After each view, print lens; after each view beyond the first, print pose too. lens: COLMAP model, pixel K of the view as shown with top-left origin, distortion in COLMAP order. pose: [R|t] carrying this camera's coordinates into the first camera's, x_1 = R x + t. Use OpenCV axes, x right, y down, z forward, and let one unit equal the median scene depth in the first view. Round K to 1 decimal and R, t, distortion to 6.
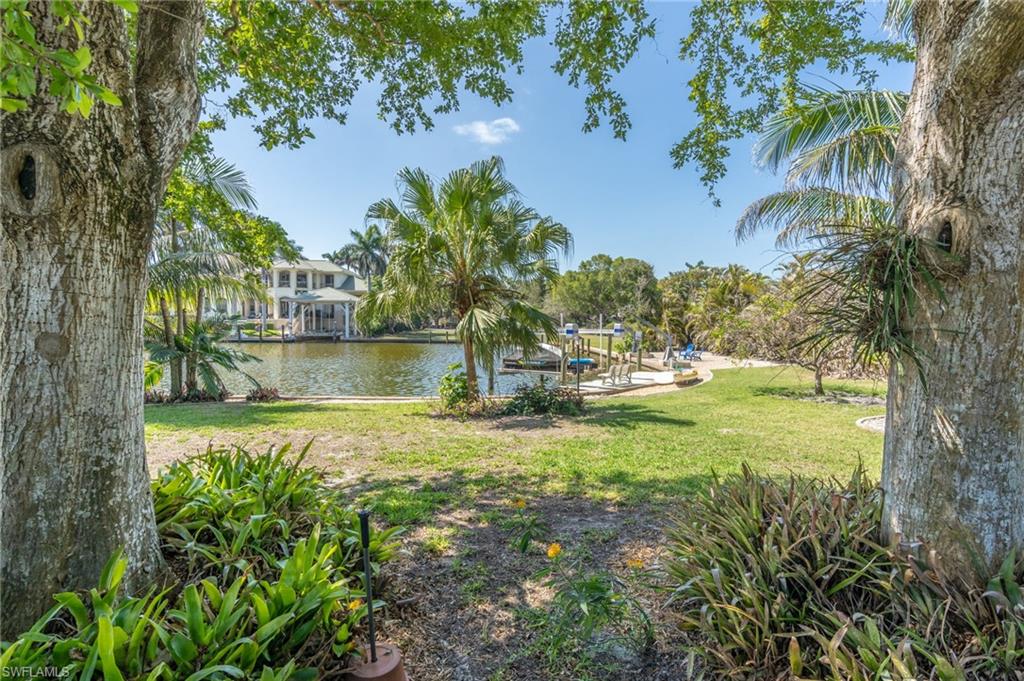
lens RADIAL K [[468.8, 0, 504.9], [0, 468.8, 330.4], [0, 0, 1]] dist [-0.022024, 0.000241]
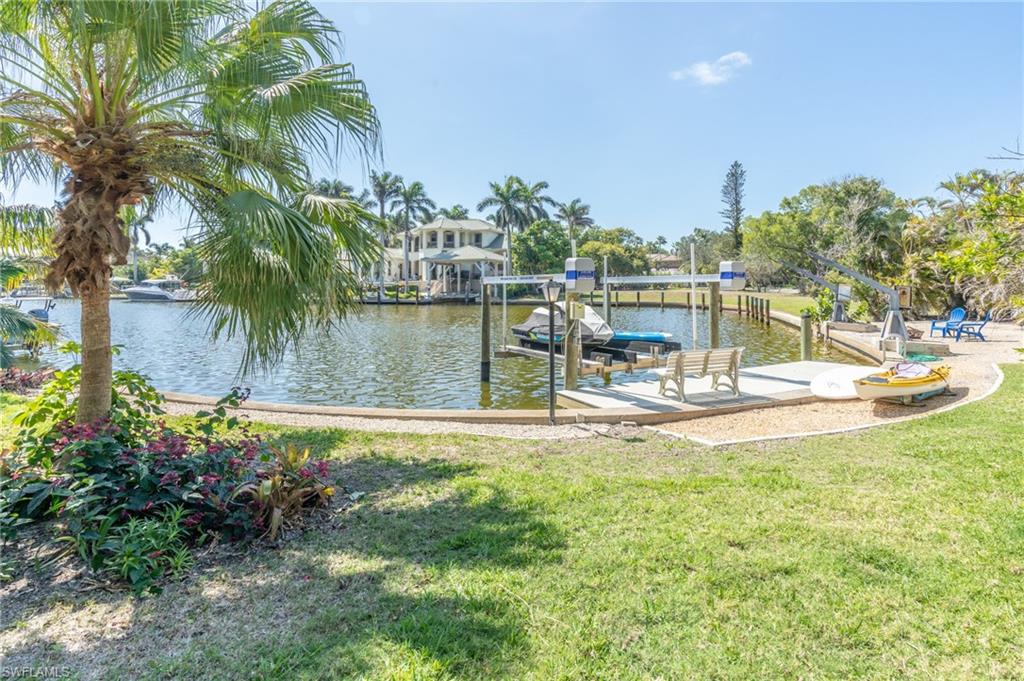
lens RADIAL K [[484.7, 0, 508.5], [0, 484.7, 259.1], [0, 0, 1]] dist [0.001102, 0.000020]
pose [[0.918238, -0.033660, -0.394595, 0.081301], [0.004820, 0.997257, -0.073854, 0.006782], [0.395999, 0.065913, 0.915882, 0.159318]]
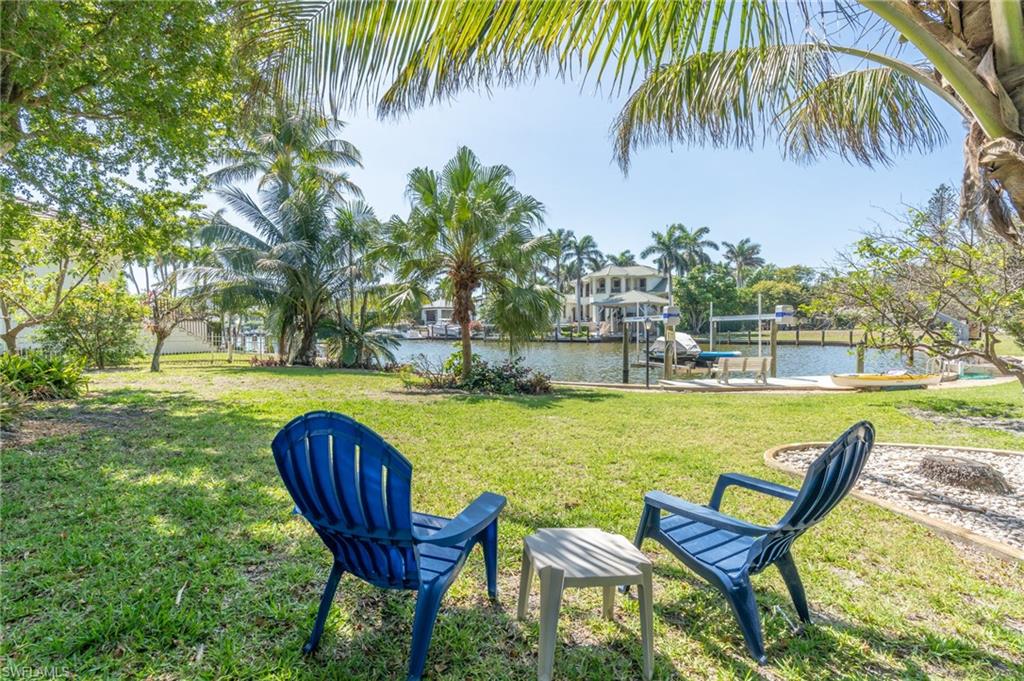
lens RADIAL K [[462.4, 0, 519.3], [0, 462.4, 339.1], [0, 0, 1]] dist [-0.000103, 0.000062]
pose [[0.735914, 0.000352, -0.677075, 0.144383], [0.004036, 0.999980, 0.004906, 0.011069], [0.677063, -0.006343, 0.735898, 0.072248]]
